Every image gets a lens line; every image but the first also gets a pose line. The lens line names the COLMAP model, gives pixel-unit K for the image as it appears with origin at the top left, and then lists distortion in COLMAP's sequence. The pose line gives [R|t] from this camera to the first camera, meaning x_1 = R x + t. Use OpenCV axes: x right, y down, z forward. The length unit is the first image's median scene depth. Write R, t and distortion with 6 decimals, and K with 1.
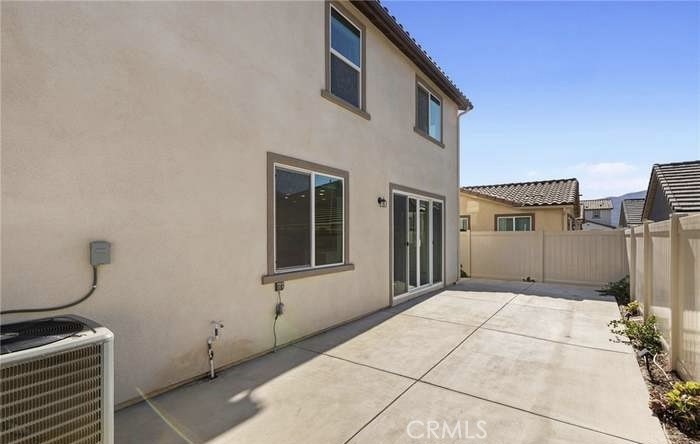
lens RADIAL K [[318.7, 0, 350.0], [0, 318.7, 225.4], [0, 0, 1]] dist [0.018879, 0.000152]
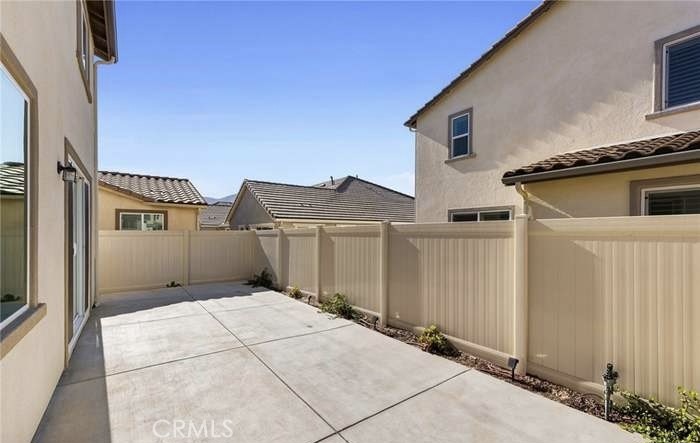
lens RADIAL K [[318.7, 0, 363.6], [0, 318.7, 233.7], [0, 0, 1]] dist [0.018879, 0.000152]
pose [[0.285241, 0.000187, 0.958456, -0.286184], [-0.027264, 0.999597, 0.007919, 0.008347], [-0.958068, -0.028390, 0.285131, 0.435104]]
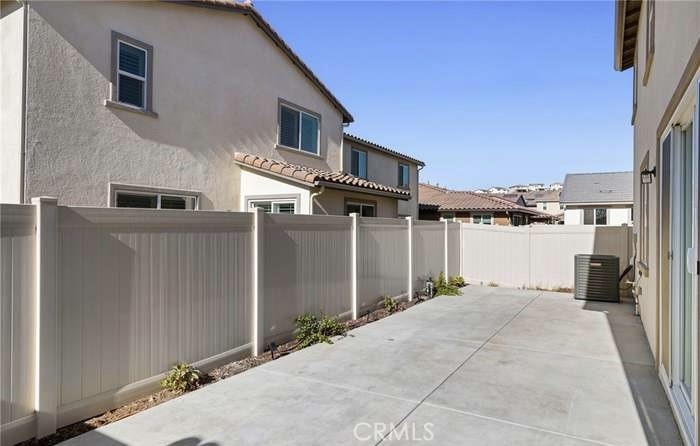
lens RADIAL K [[469.4, 0, 350.1], [0, 469.4, 226.1], [0, 0, 1]] dist [0.003820, -0.006864]
pose [[-0.991763, 0.002561, -0.128059, 0.790737], [0.006097, 0.999611, -0.027228, 0.054129], [0.127940, -0.027785, -0.991393, 1.922414]]
